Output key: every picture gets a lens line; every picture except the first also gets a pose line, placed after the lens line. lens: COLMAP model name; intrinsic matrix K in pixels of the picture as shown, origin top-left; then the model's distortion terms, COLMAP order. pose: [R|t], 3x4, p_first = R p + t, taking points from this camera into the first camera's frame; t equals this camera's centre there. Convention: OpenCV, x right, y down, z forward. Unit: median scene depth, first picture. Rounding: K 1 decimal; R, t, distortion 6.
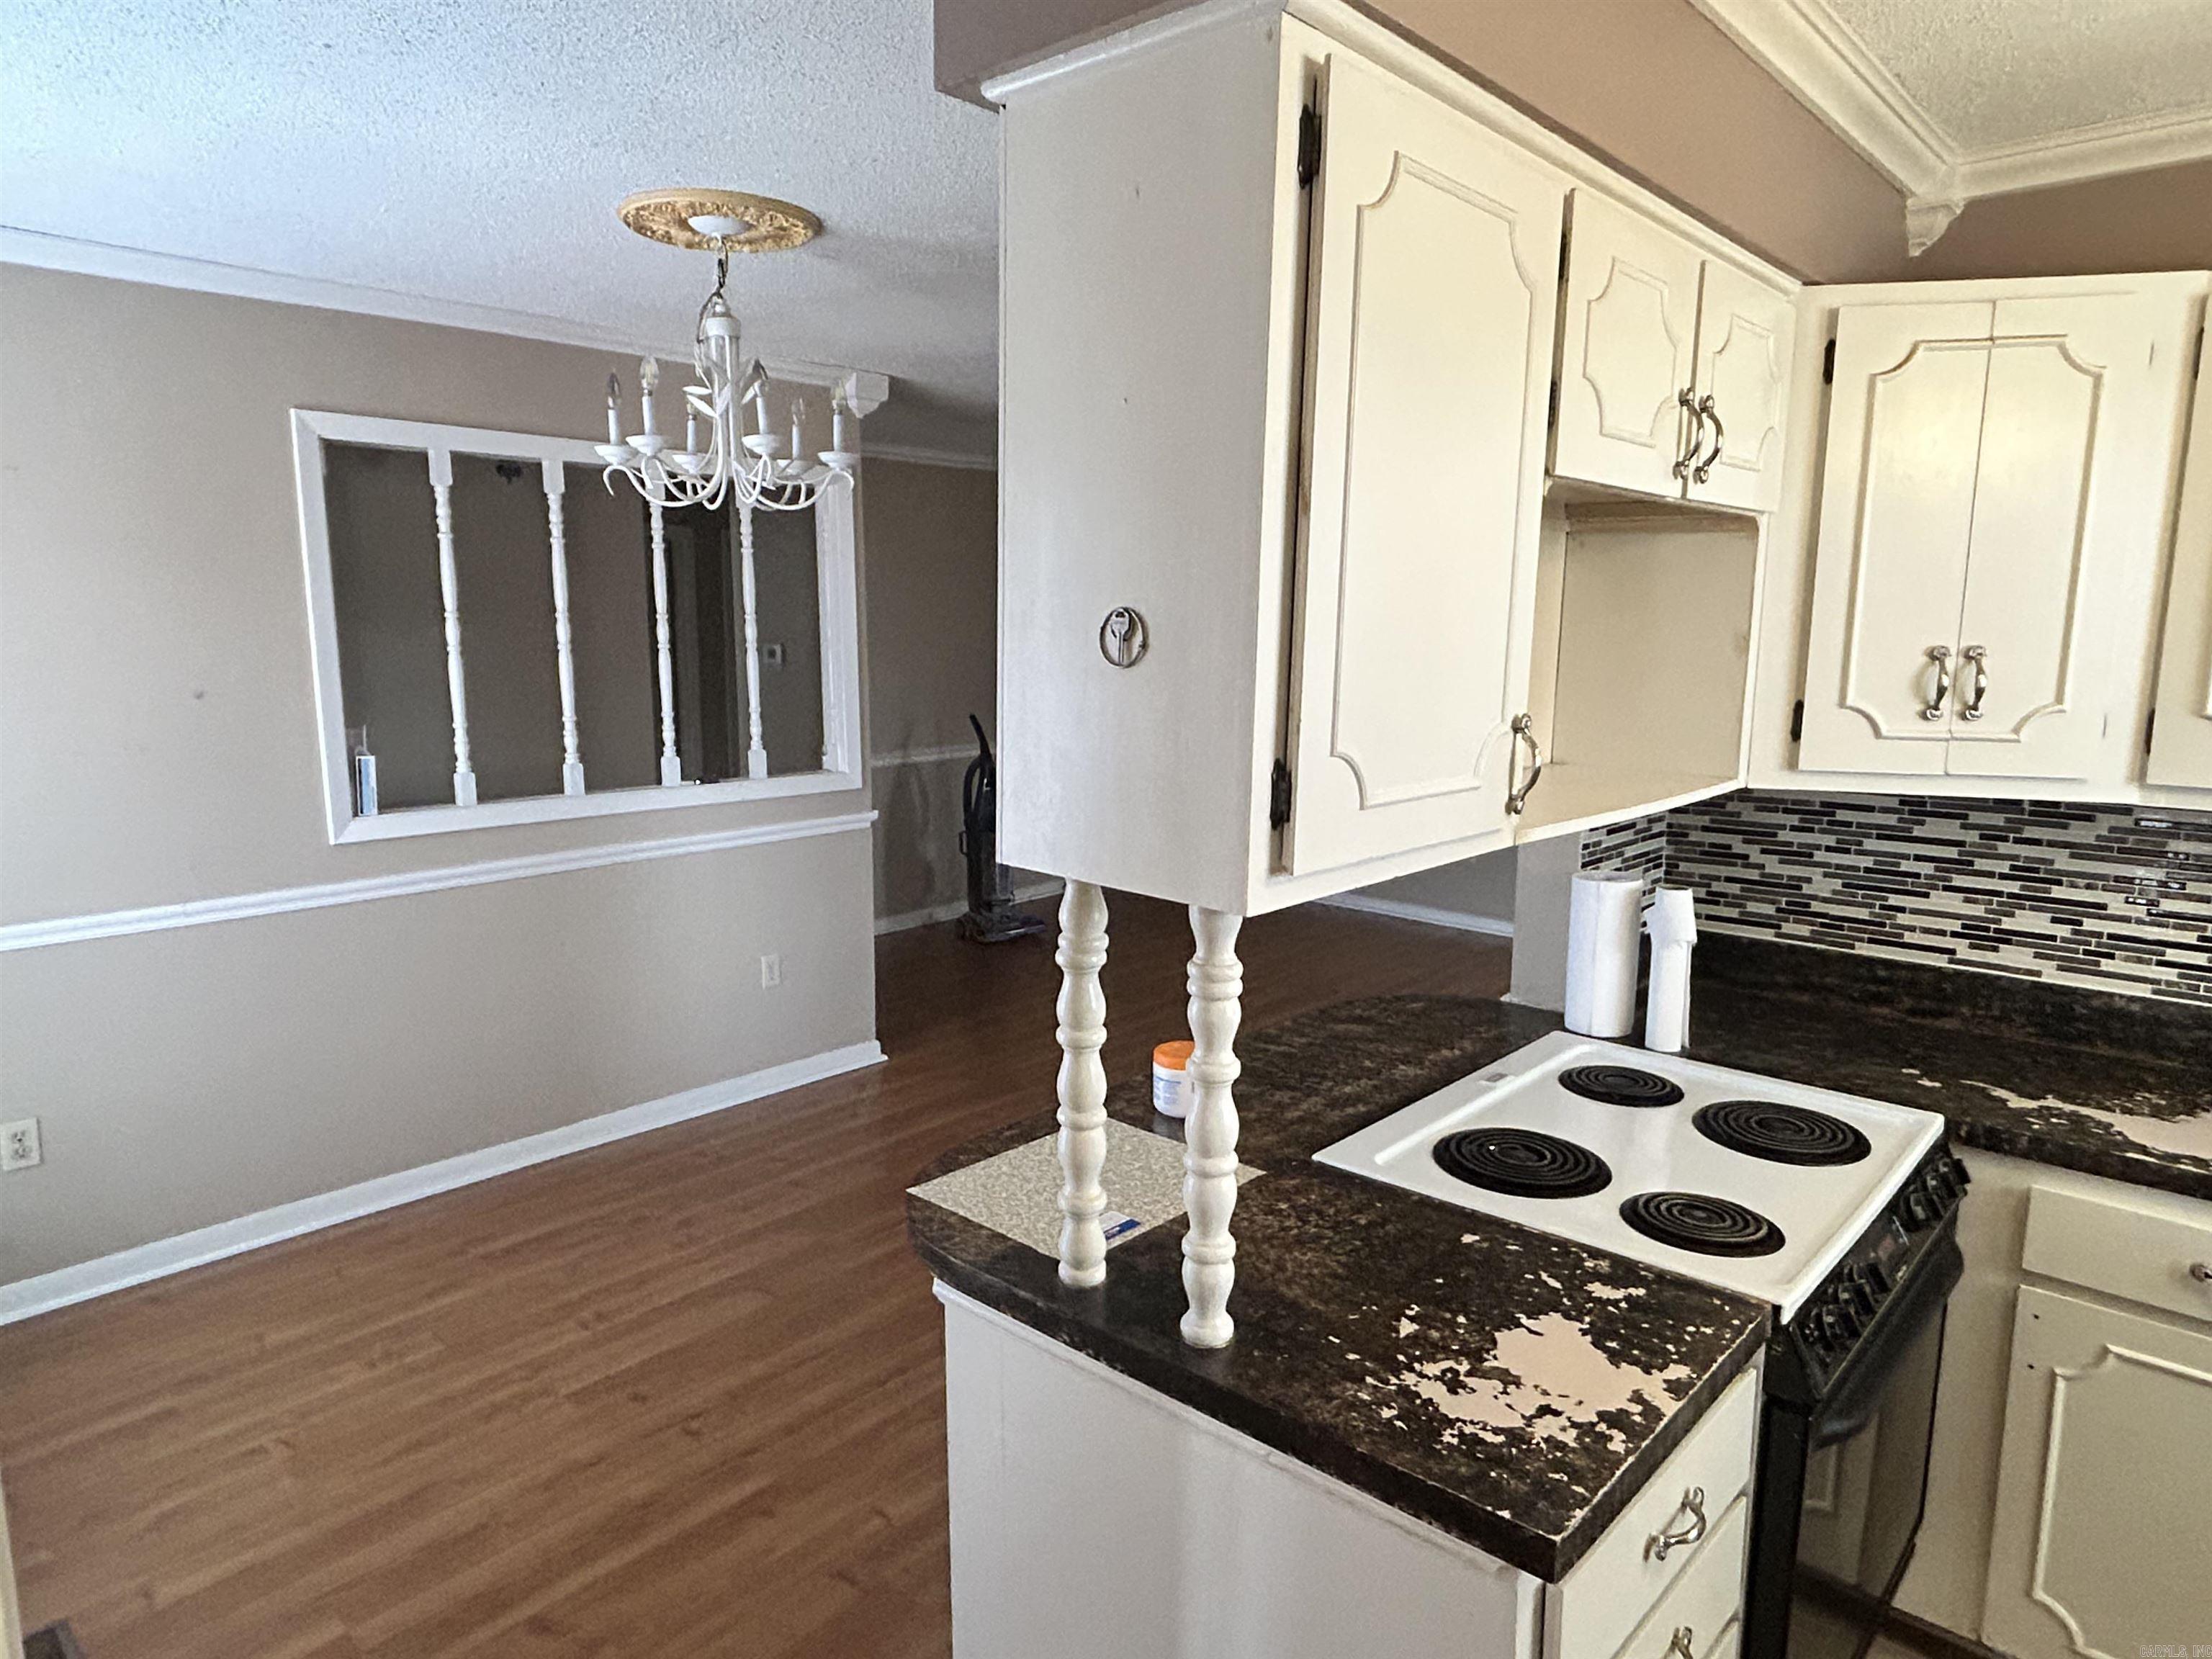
lens RADIAL K [[1345.1, 0, 1099.8], [0, 1345.1, 822.2], [0, 0, 1]] dist [-0.005023, -0.000273]
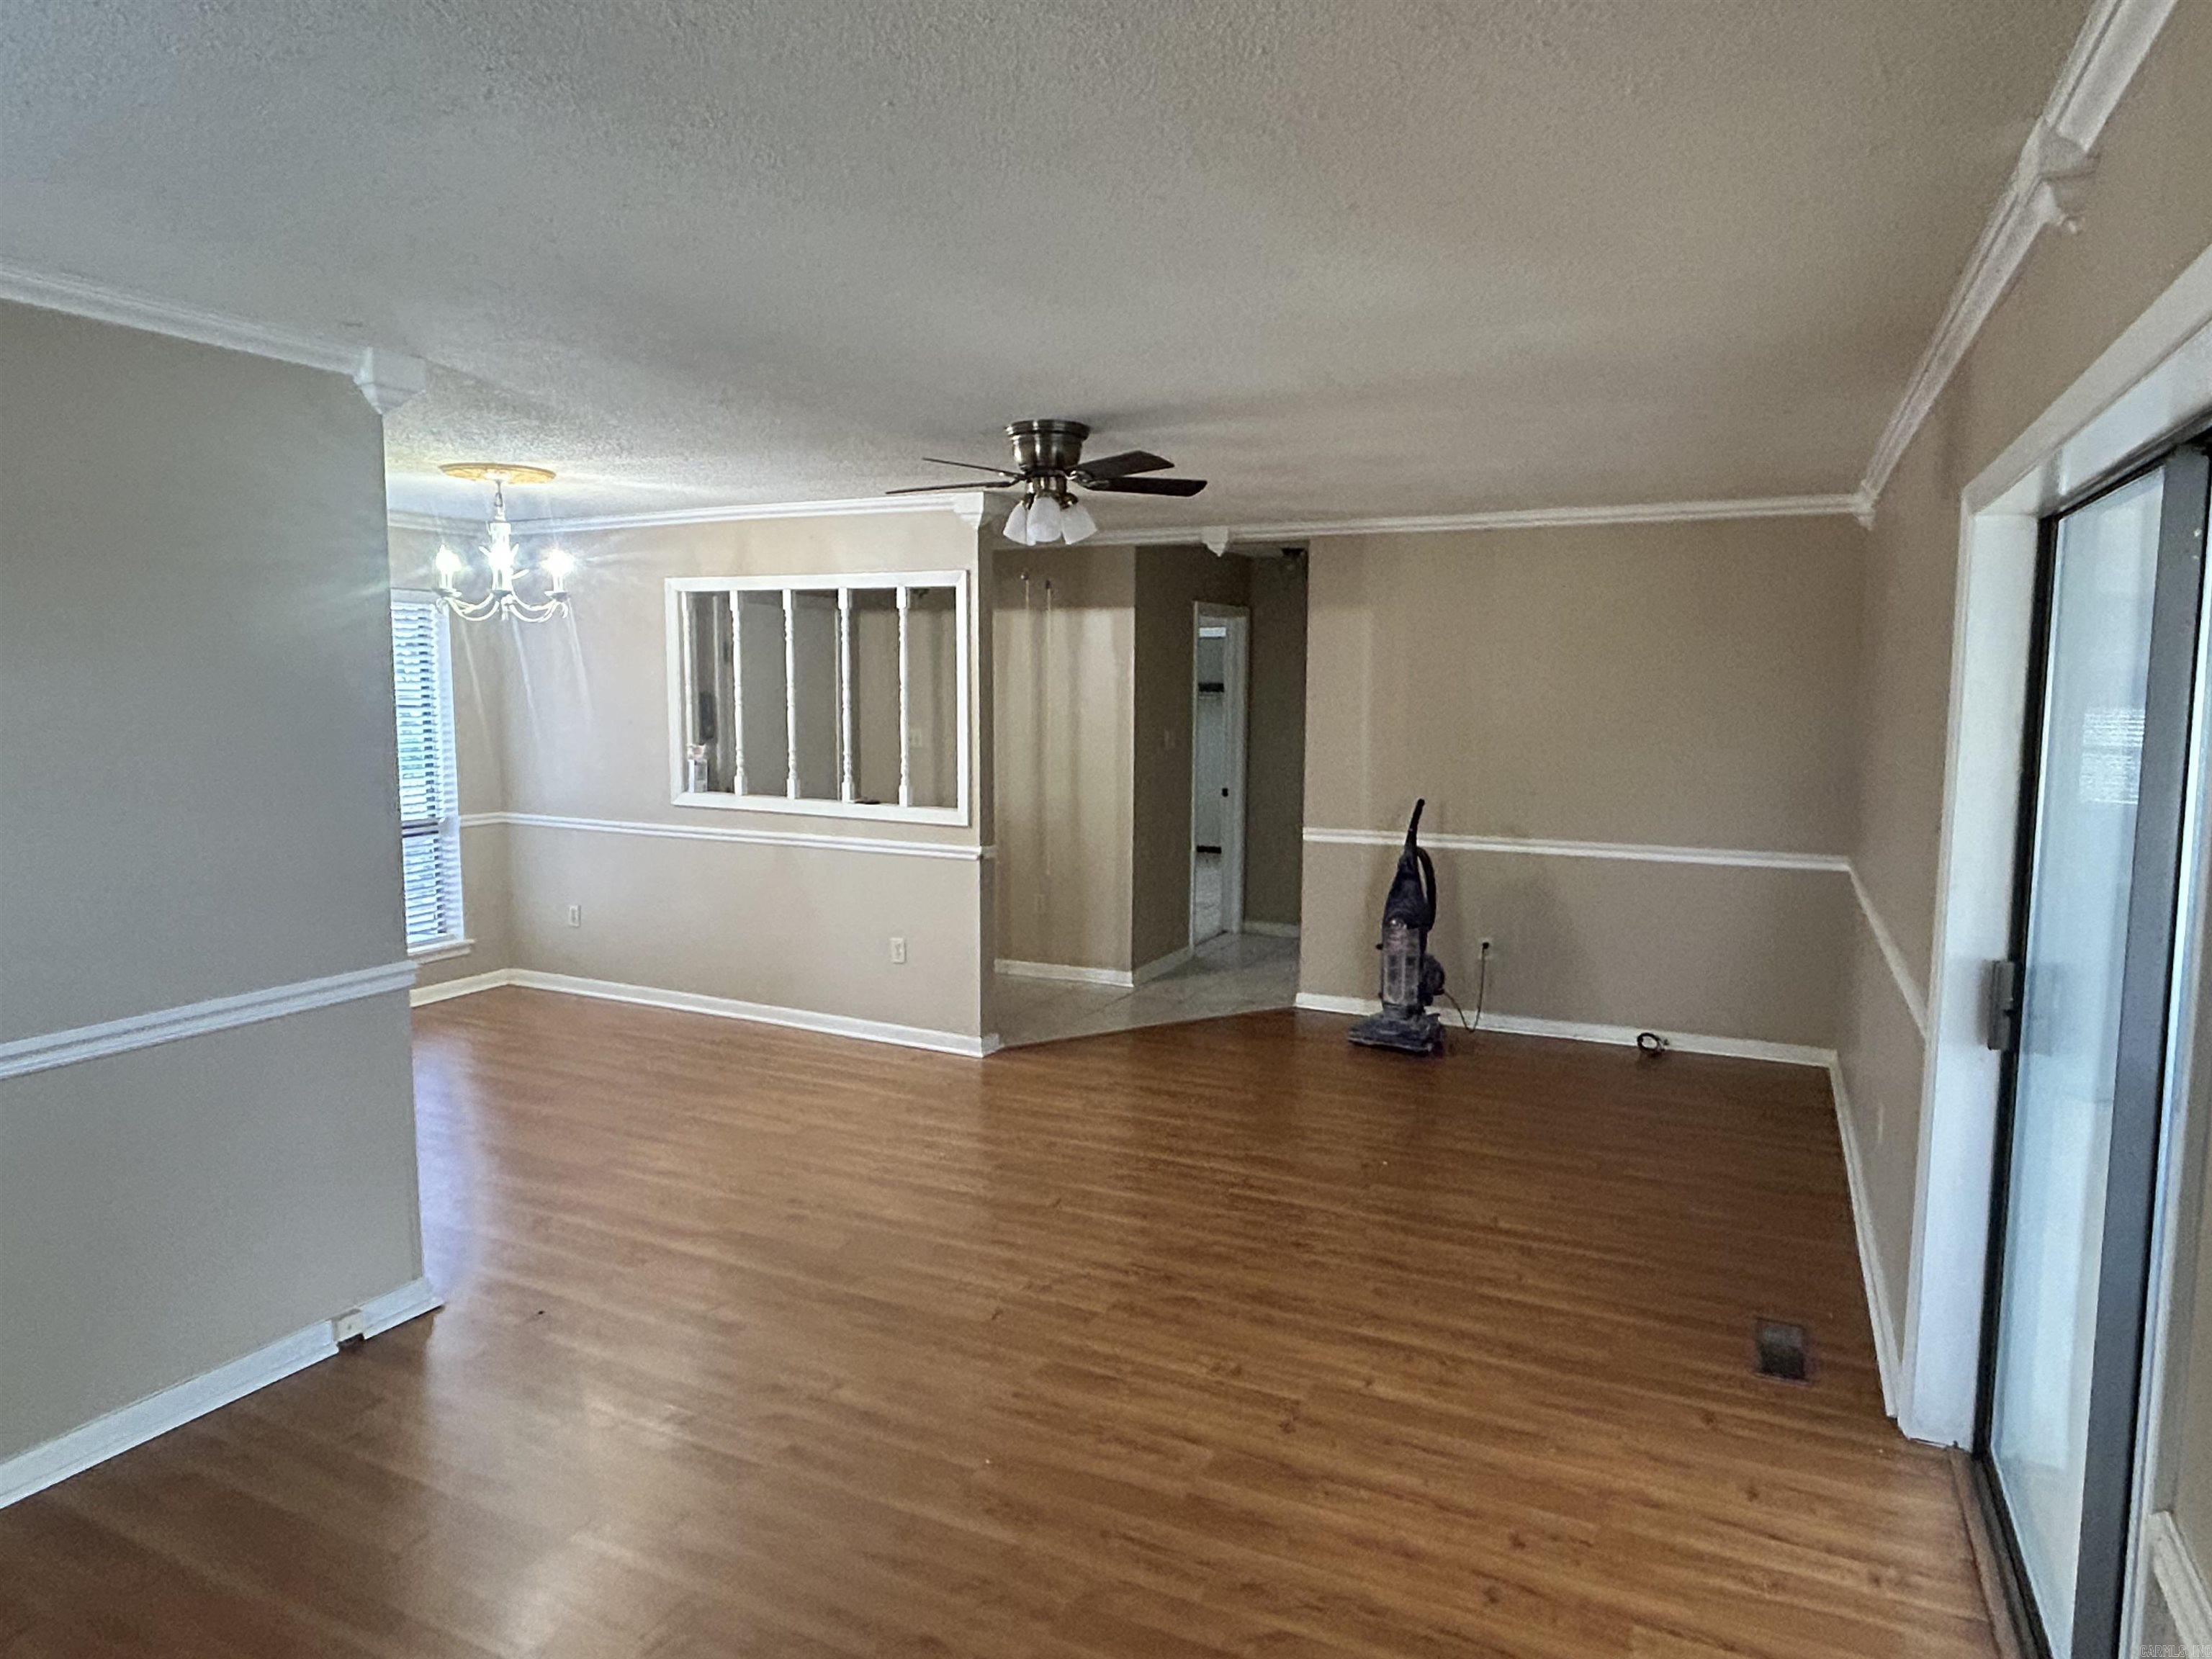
lens RADIAL K [[1345.1, 0, 1099.8], [0, 1345.1, 822.2], [0, 0, 1]] dist [-0.005023, -0.000273]
pose [[0.269789, 0.097034, -0.958018, 2.119483], [-0.156208, 0.986142, 0.055893, -0.237828], [0.950165, 0.134571, 0.281208, 1.574462]]
